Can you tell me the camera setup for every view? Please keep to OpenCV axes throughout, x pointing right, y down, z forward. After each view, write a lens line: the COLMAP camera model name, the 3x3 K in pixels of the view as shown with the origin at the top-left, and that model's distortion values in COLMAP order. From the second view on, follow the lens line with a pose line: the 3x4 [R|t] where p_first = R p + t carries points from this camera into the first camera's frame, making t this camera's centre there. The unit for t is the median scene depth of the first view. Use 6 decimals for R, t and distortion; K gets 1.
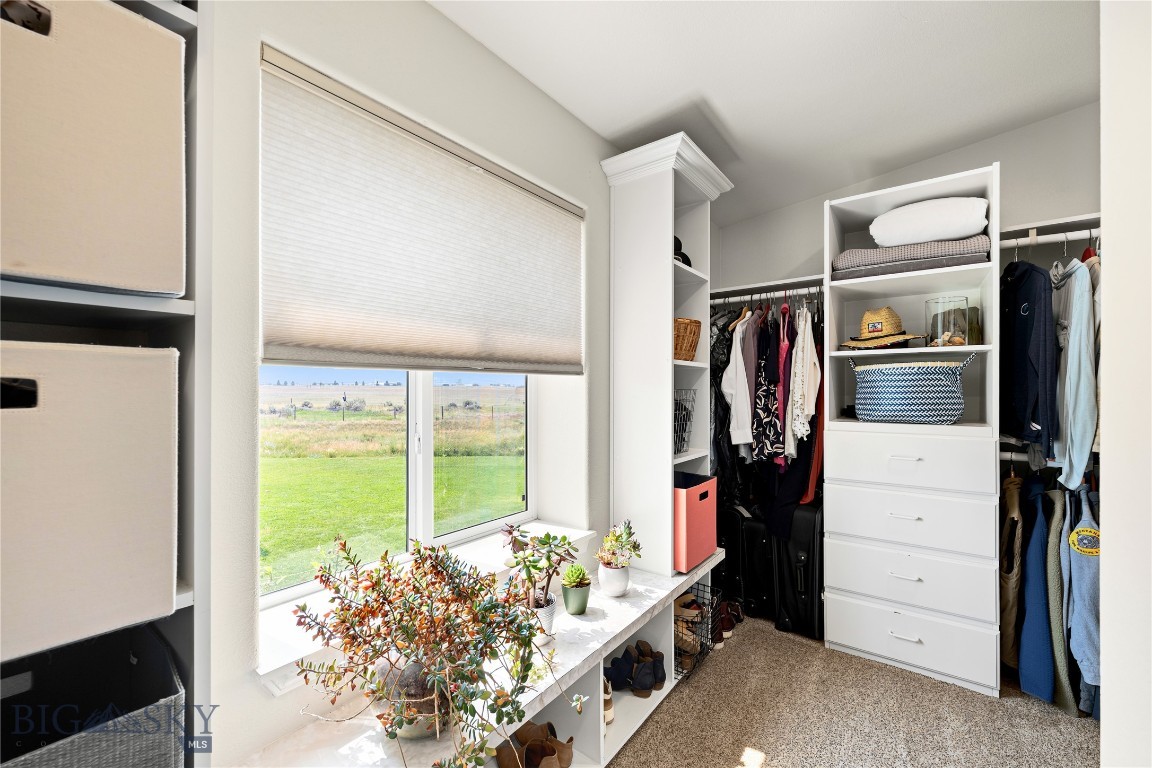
lens RADIAL K [[466.1, 0, 577.1], [0, 466.1, 389.2], [0, 0, 1]] dist [0.000743, 0.001061]
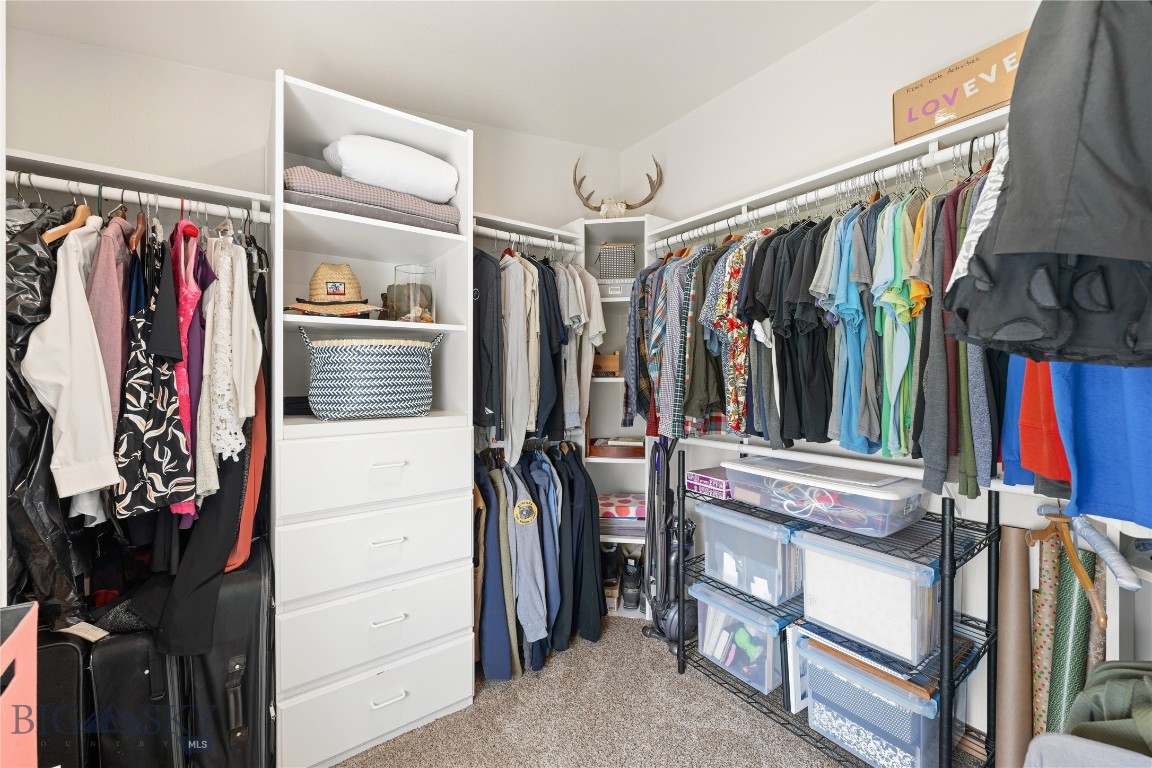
lens RADIAL K [[466.1, 0, 579.9], [0, 466.1, 373.8], [0, 0, 1]] dist [0.000743, 0.001061]
pose [[0.316828, -0.003425, 0.948477, 0.069201], [-0.002129, 0.999988, 0.004322, -0.003638], [-0.948481, -0.003389, 0.316817, 0.398061]]
